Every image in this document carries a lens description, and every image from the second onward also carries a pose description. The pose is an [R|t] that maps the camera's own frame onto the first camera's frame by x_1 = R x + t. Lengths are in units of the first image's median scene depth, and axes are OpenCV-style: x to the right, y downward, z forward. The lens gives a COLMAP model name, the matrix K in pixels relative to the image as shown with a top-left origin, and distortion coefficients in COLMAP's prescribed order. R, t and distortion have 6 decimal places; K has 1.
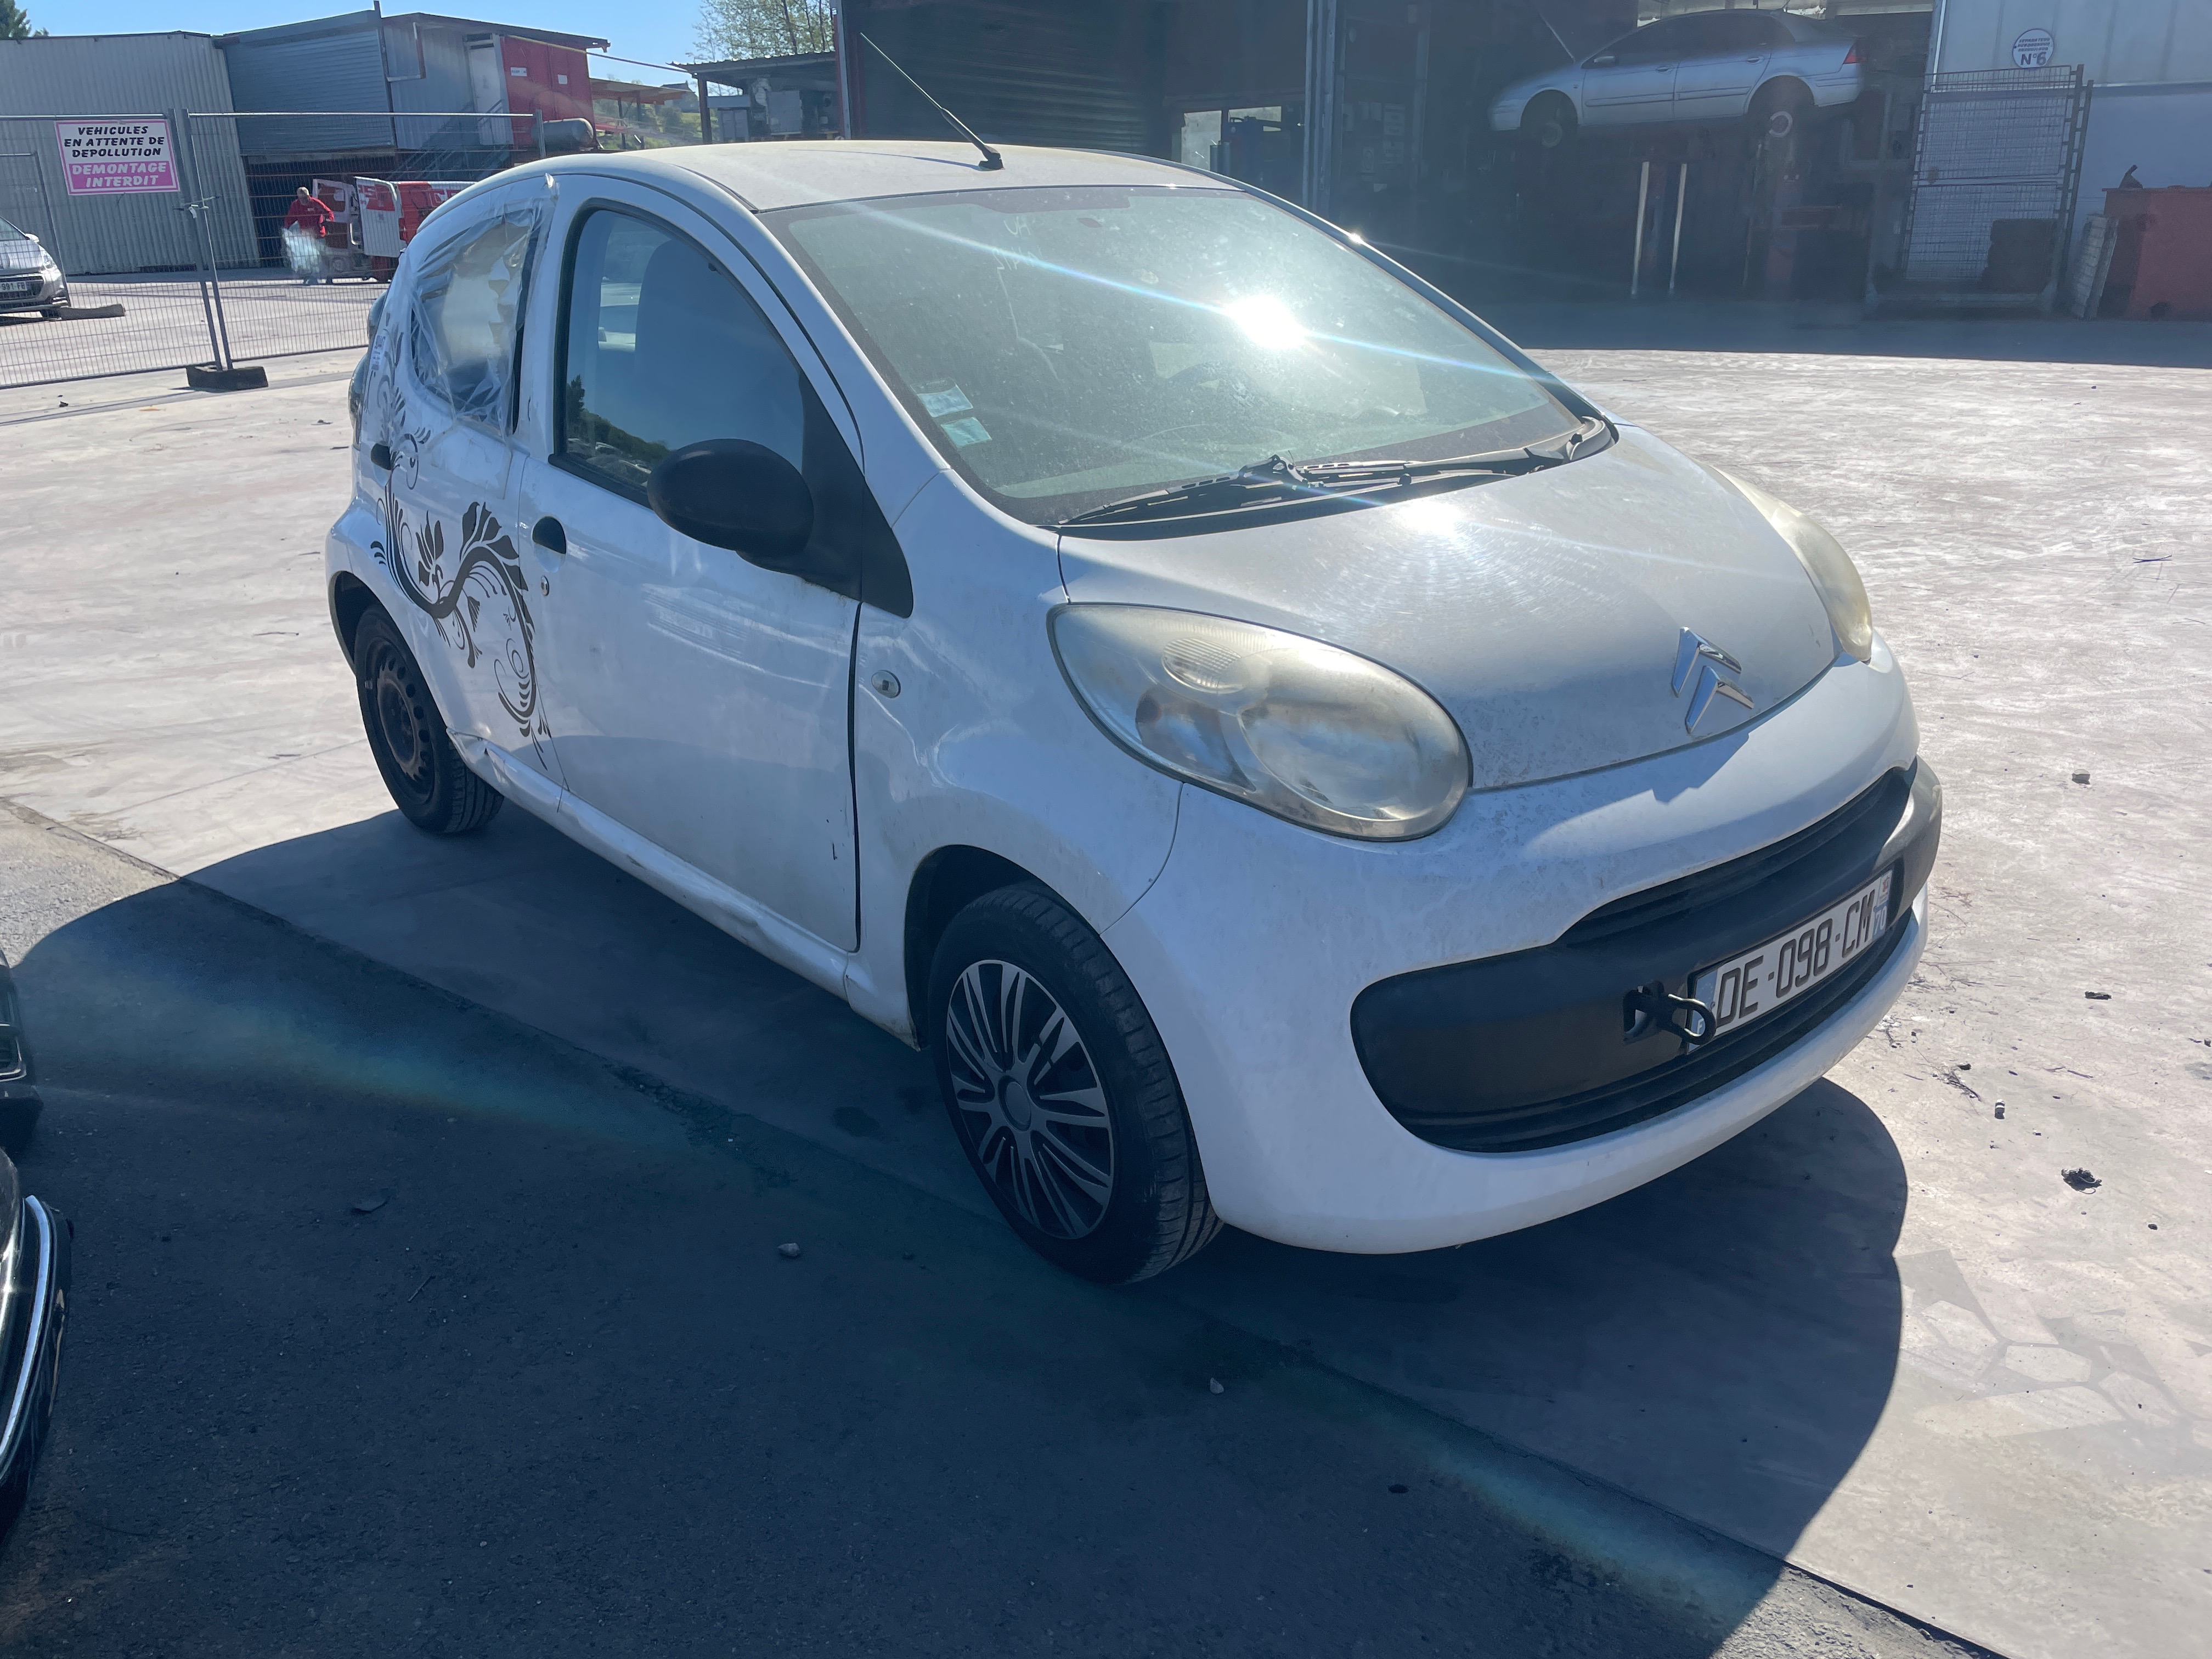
lens RADIAL K [[1867.7, 0, 1109.9], [0, 1867.7, 825.8], [0, 0, 1]] dist [0.072902, -0.129121]
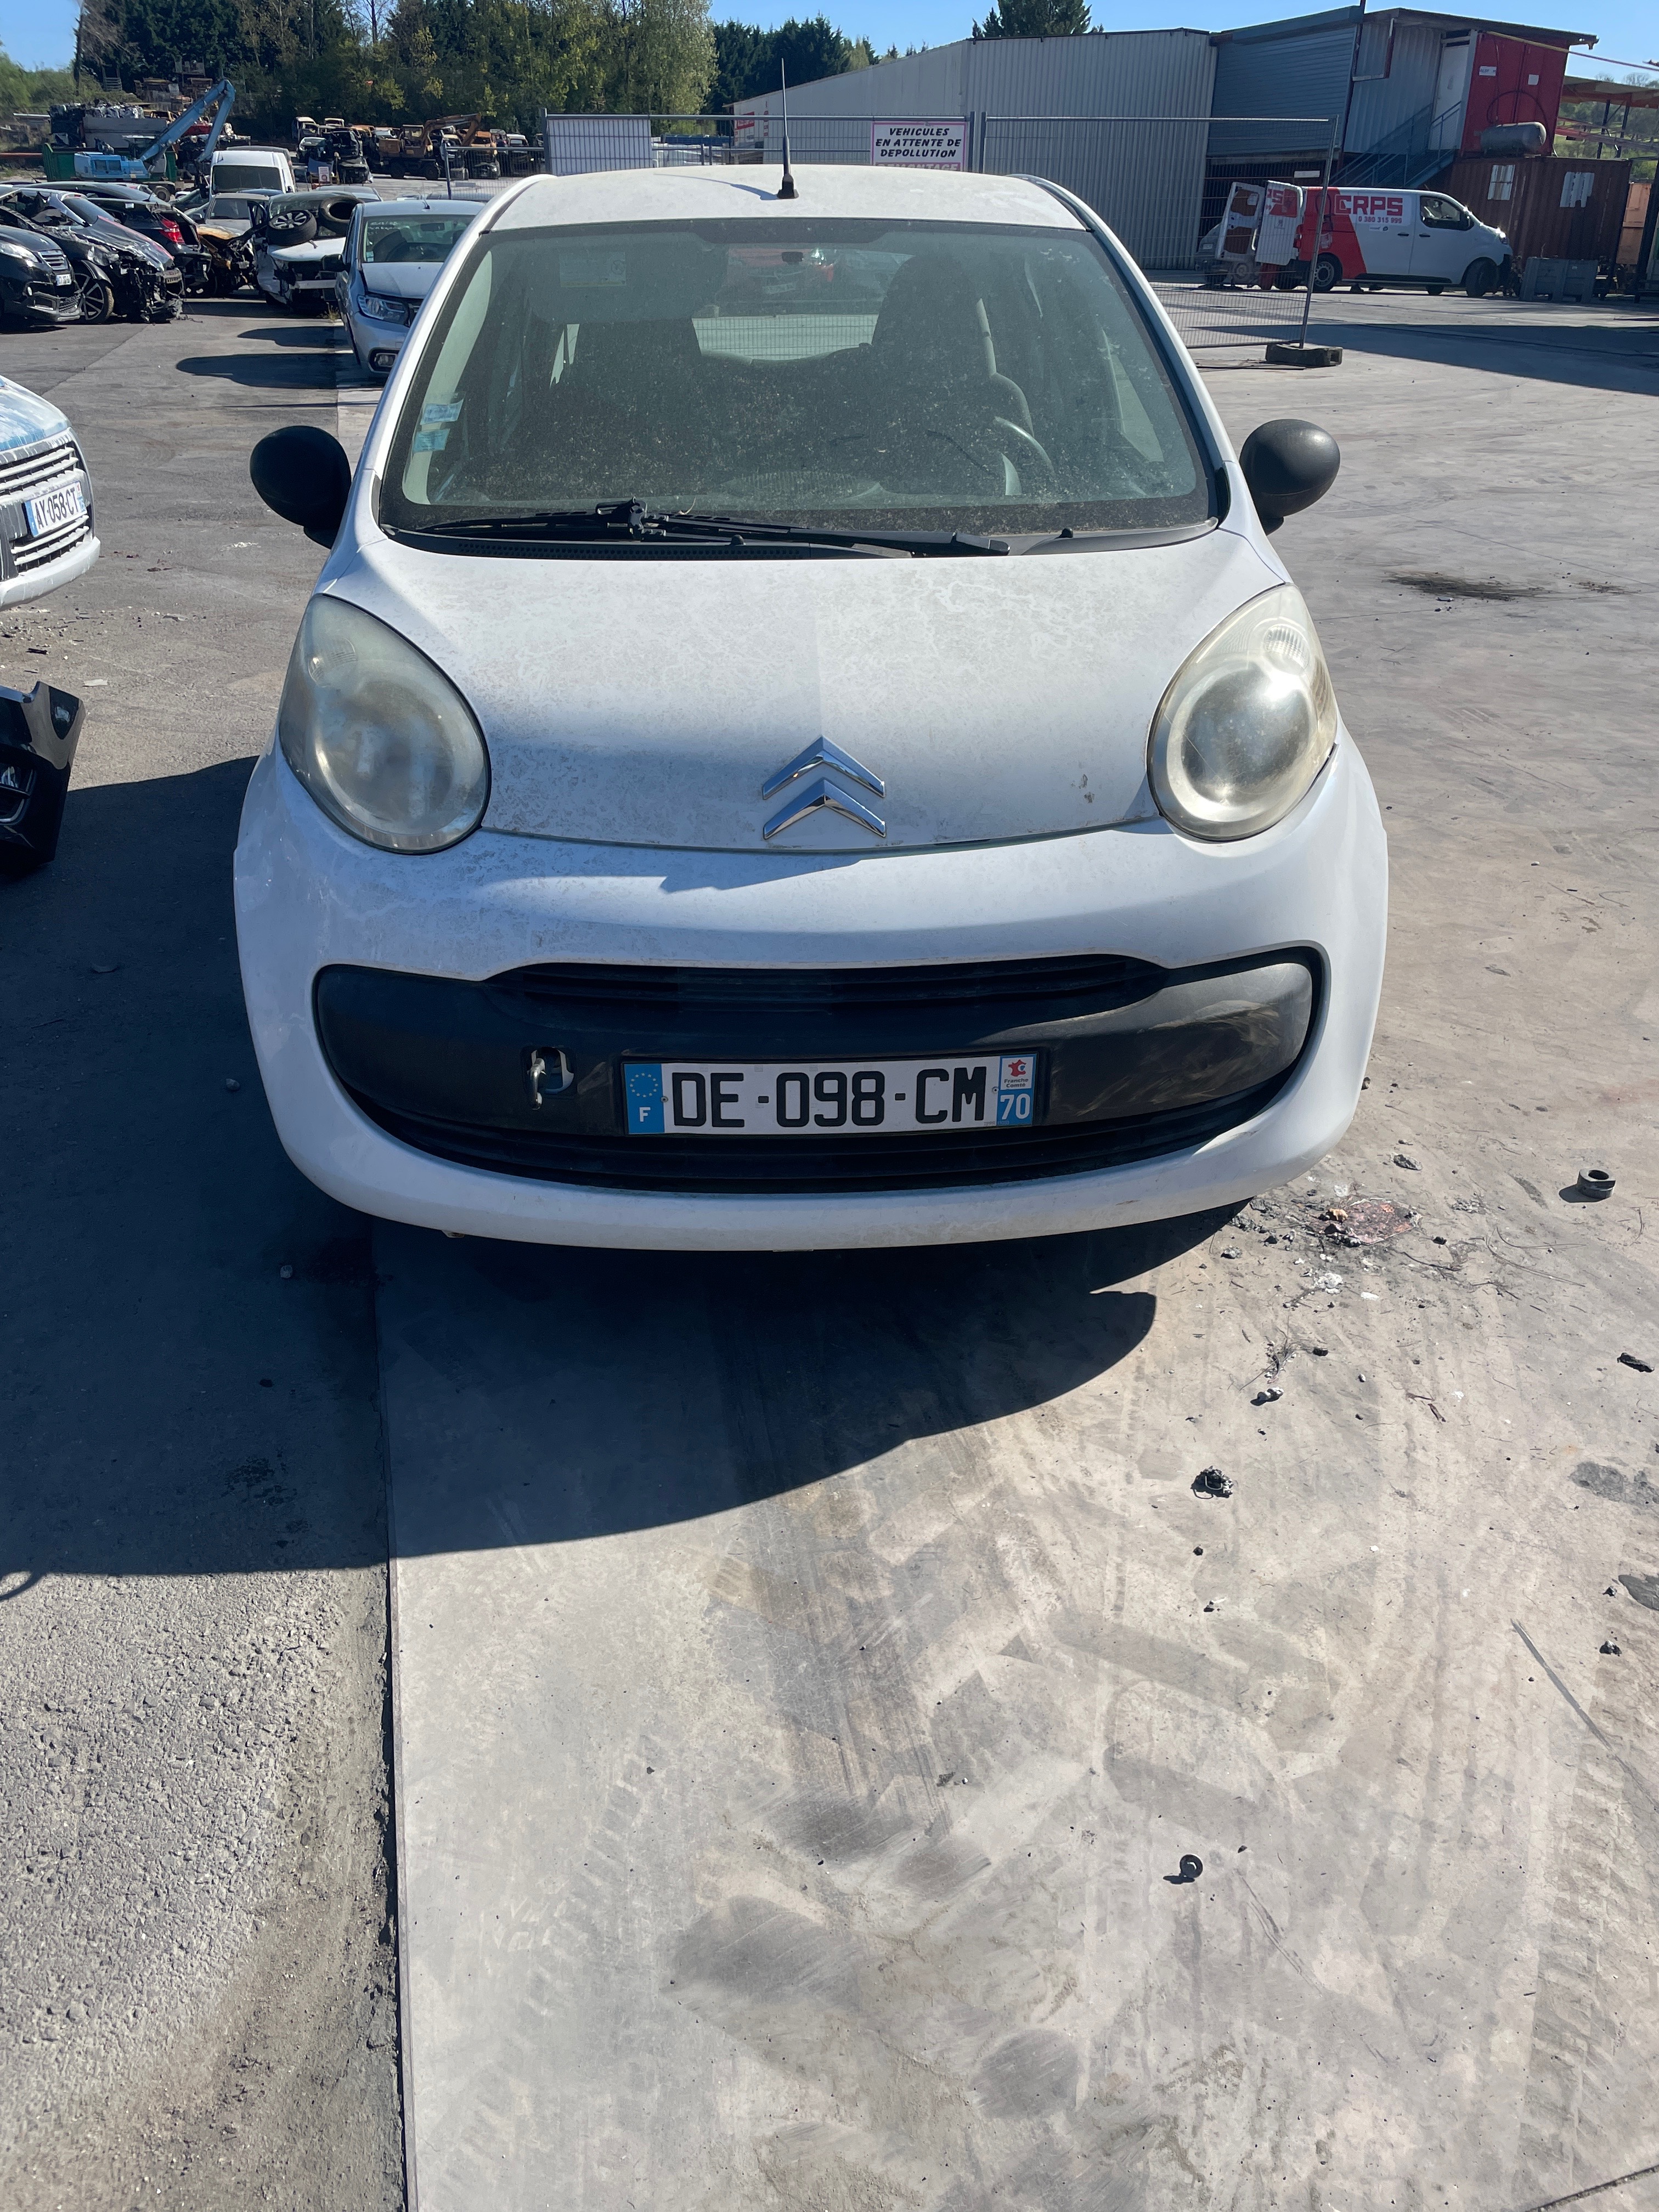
lens RADIAL K [[1867.7, 0, 828.5], [0, 1867.7, 1111.8], [0, 0, 1]] dist [0.072902, -0.129121]
pose [[0.752076, 0.312395, -0.580337, 0.265856], [-0.235325, 0.949771, 0.206296, -0.034640], [0.615633, -0.018582, 0.787814, 0.071588]]
